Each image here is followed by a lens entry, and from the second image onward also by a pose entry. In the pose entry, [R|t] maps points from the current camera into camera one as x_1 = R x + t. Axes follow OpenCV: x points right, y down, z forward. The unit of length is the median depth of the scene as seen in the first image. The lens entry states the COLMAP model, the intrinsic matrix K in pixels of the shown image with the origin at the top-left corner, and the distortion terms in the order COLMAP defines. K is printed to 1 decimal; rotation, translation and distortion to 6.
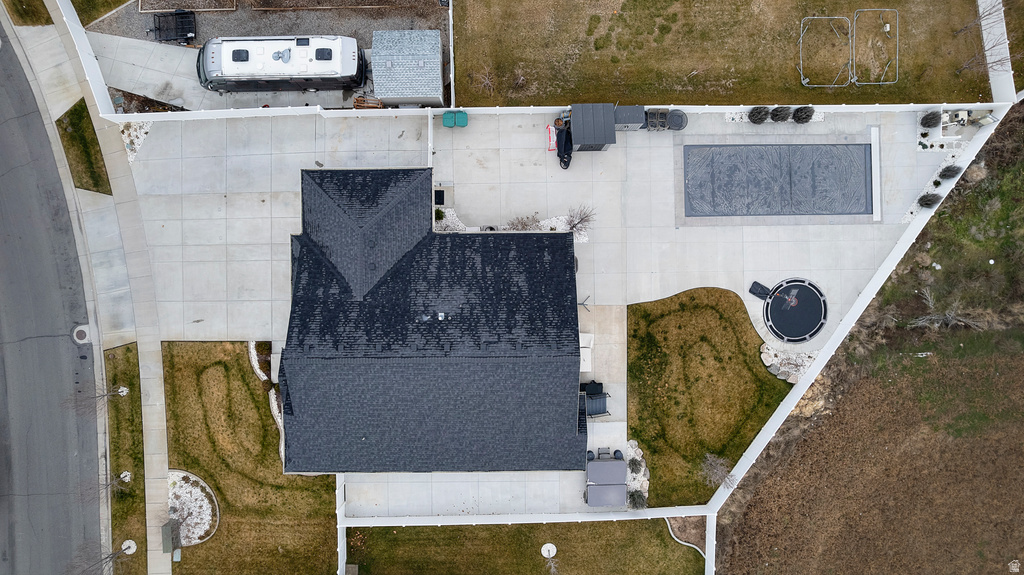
lens RADIAL K [[656.1, 0, 513.8], [0, 656.1, 293.1], [0, 0, 1]] dist [-0.077034, 0.068806]
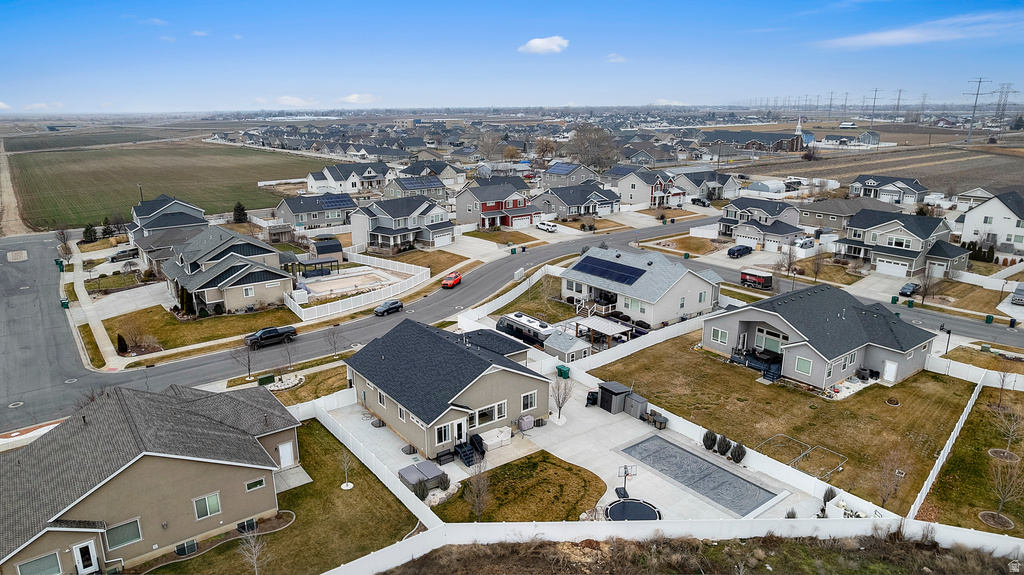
lens RADIAL K [[656.1, 0, 513.8], [0, 656.1, 293.1], [0, 0, 1]] dist [-0.077034, 0.068806]
pose [[0.595089, 0.215541, -0.774217, 1.111365], [-0.803636, 0.152171, -0.575337, 0.794384], [-0.006196, 0.964565, 0.263772, 0.325246]]
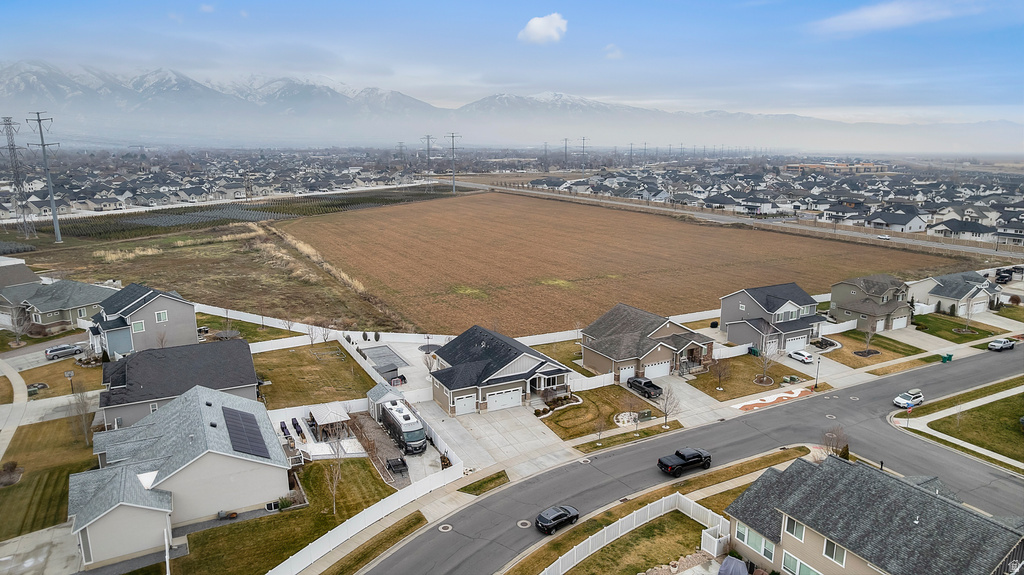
lens RADIAL K [[656.1, 0, 513.8], [0, 656.1, 293.1], [0, 0, 1]] dist [-0.077034, 0.068806]
pose [[-0.452760, -0.205642, 0.867594, -2.011005], [0.891586, -0.114396, 0.438165, -0.820095], [0.009144, 0.971918, 0.235141, 0.152208]]
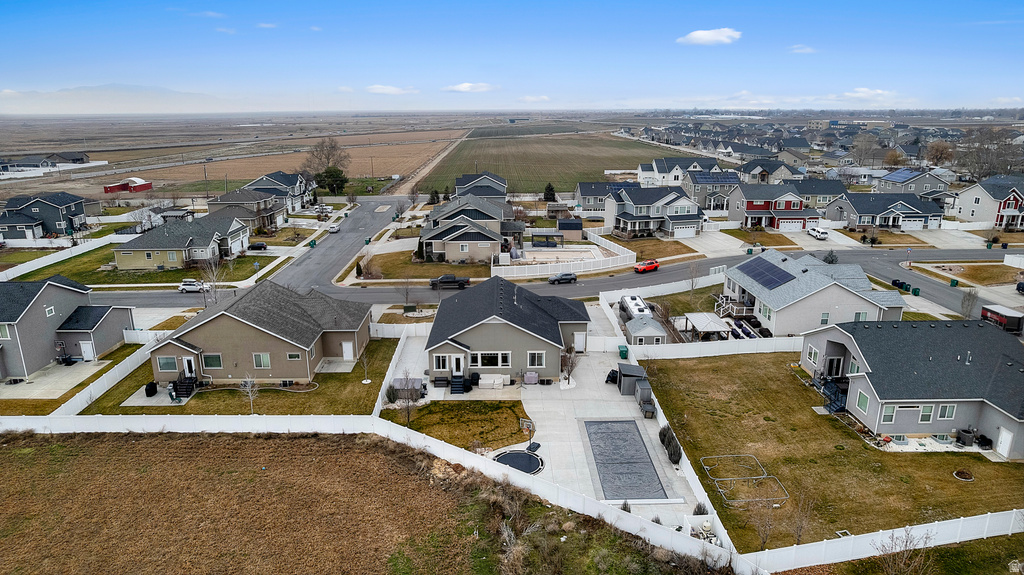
lens RADIAL K [[656.1, 0, 513.8], [0, 656.1, 293.1], [0, 0, 1]] dist [-0.077034, 0.068806]
pose [[0.004093, 0.269598, -0.962964, 1.544628], [-0.999936, -0.009052, -0.006784, 0.047024], [-0.010546, 0.962930, 0.269543, 0.354588]]
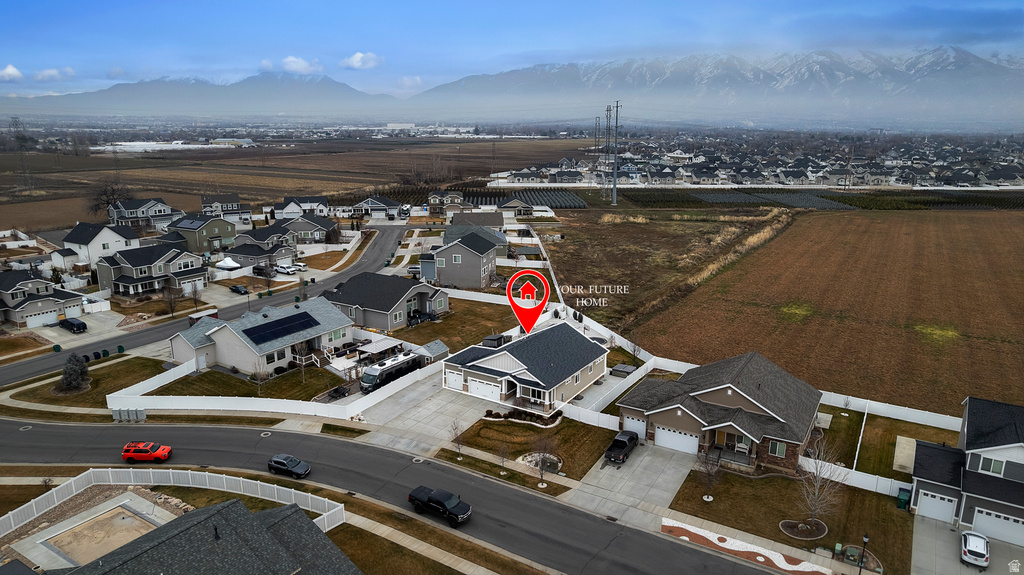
lens RADIAL K [[656.1, 0, 513.8], [0, 656.1, 293.1], [0, 0, 1]] dist [-0.077034, 0.068806]
pose [[0.545779, -0.214319, 0.810057, -1.816563], [0.837789, 0.121862, -0.532222, 1.121835], [0.015350, 0.969132, 0.246063, 0.169197]]
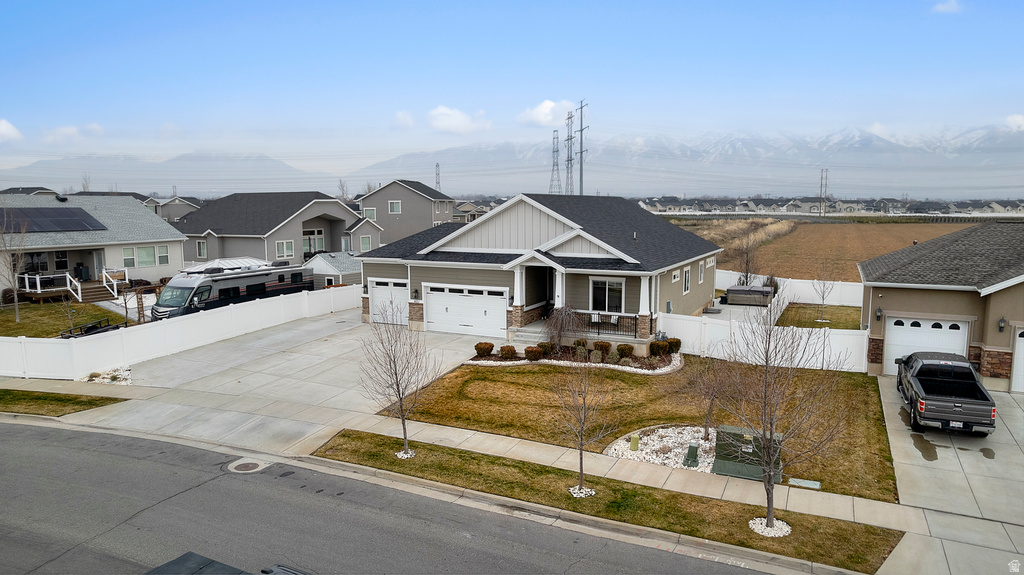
lens RADIAL K [[656.1, 0, 513.8], [0, 656.1, 293.1], [0, 0, 1]] dist [-0.077034, 0.068806]
pose [[0.464680, -0.129404, 0.875972, -0.967429], [0.885247, 0.045254, -0.462915, 0.432438], [0.020261, 0.990559, 0.135583, 0.825995]]
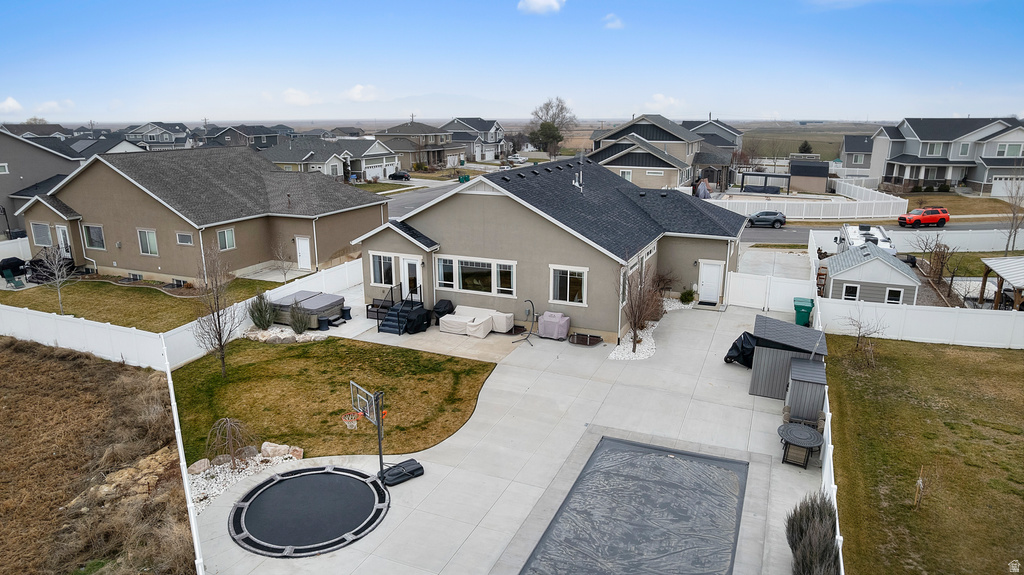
lens RADIAL K [[656.1, 0, 513.8], [0, 656.1, 293.1], [0, 0, 1]] dist [-0.077034, 0.068806]
pose [[-0.405535, 0.232527, -0.884009, 0.720380], [-0.913961, -0.118720, 0.388047, -0.238901], [-0.014718, 0.965317, 0.260666, 0.756196]]
